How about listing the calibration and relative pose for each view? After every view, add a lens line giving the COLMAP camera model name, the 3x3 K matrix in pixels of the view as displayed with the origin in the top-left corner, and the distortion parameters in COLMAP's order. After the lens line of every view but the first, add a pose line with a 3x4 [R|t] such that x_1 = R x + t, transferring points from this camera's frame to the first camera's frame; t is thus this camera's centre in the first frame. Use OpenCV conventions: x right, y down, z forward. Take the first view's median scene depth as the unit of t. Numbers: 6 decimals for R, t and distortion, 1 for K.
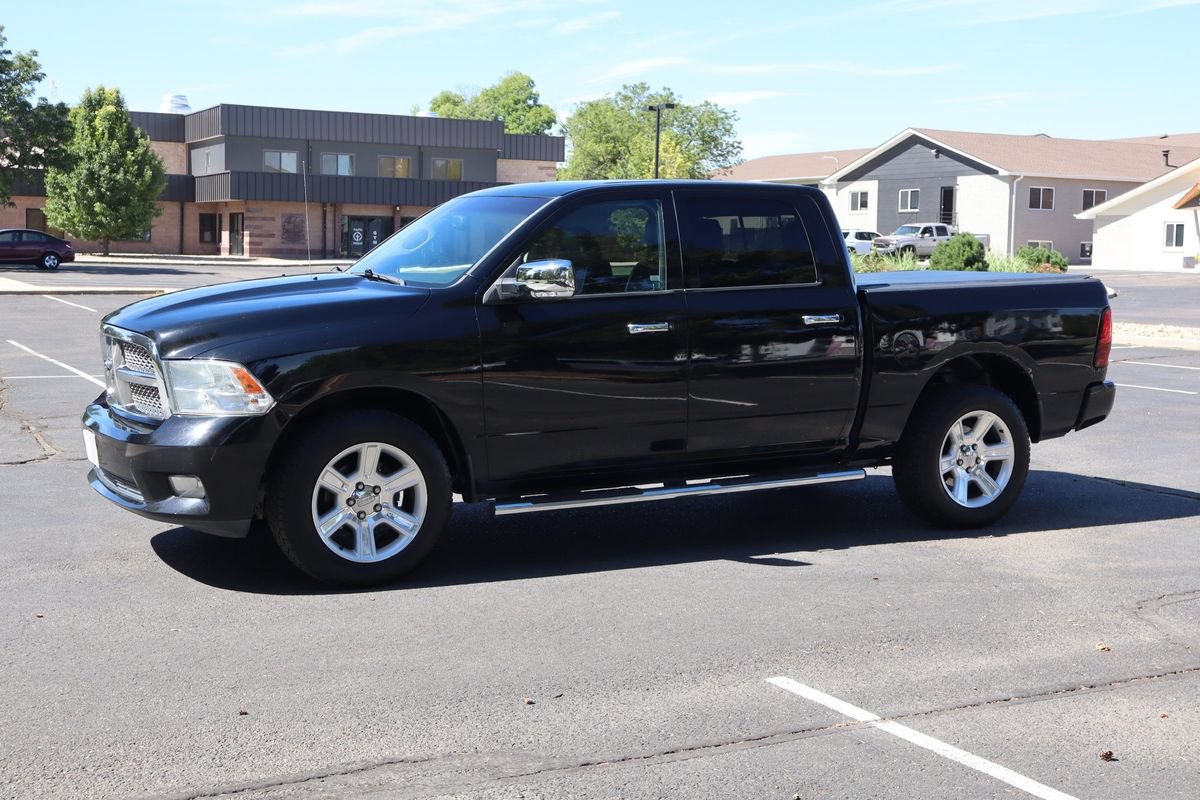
lens RADIAL K [[1522.4, 0, 600.0], [0, 1522.4, 400.0], [0, 0, 1]] dist [0.009945, -0.037433]
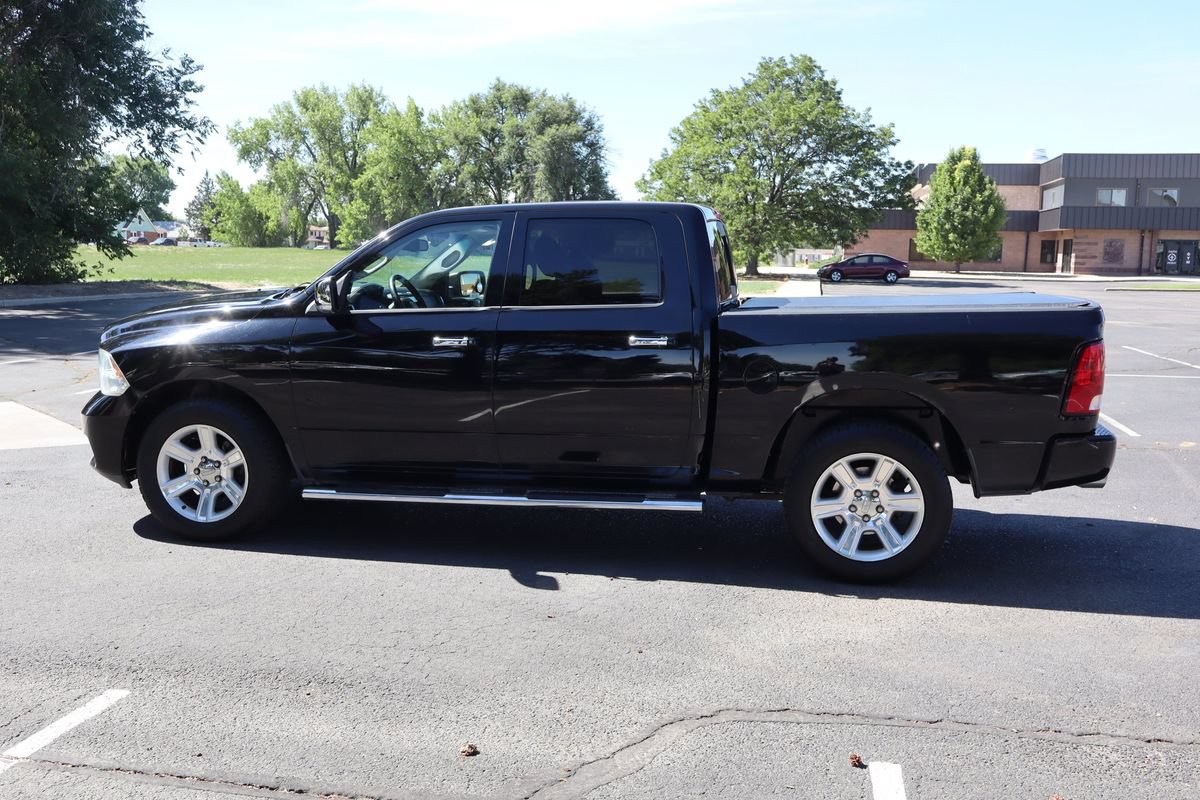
lens RADIAL K [[1110.3, 0, 600.0], [0, 1110.3, 400.0], [0, 0, 1]] dist [0.006170, -0.003934]
pose [[0.773455, 0.075205, -0.629374, 0.058613], [-0.062908, 0.997142, 0.041840, -0.004463], [0.630721, 0.007232, 0.775976, 0.044649]]
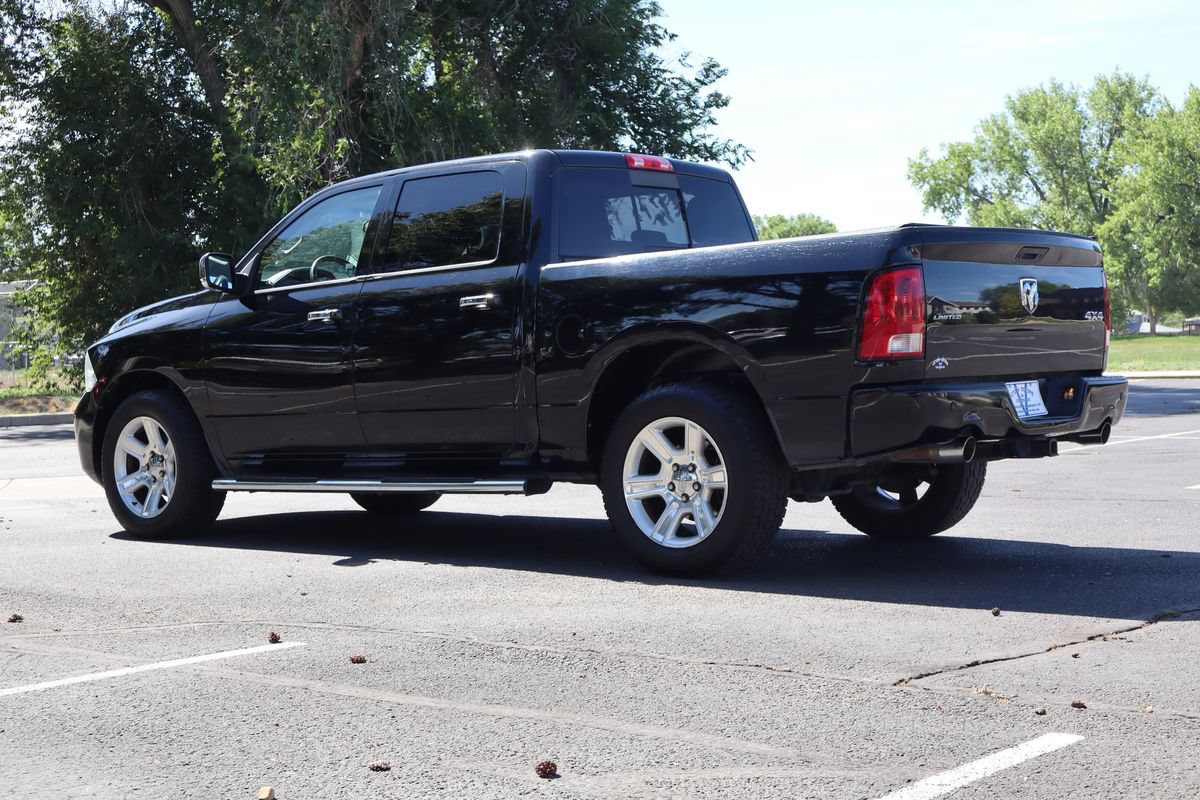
lens RADIAL K [[1778.7, 0, 599.7], [0, 1778.7, 440.9], [0, 0, 1]] dist [0.003239, -0.036410]
pose [[0.373782, 0.017743, -0.927347, 0.114672], [-0.059784, 0.998199, -0.004999, 0.002813], [0.925588, 0.057309, 0.374170, 0.071289]]
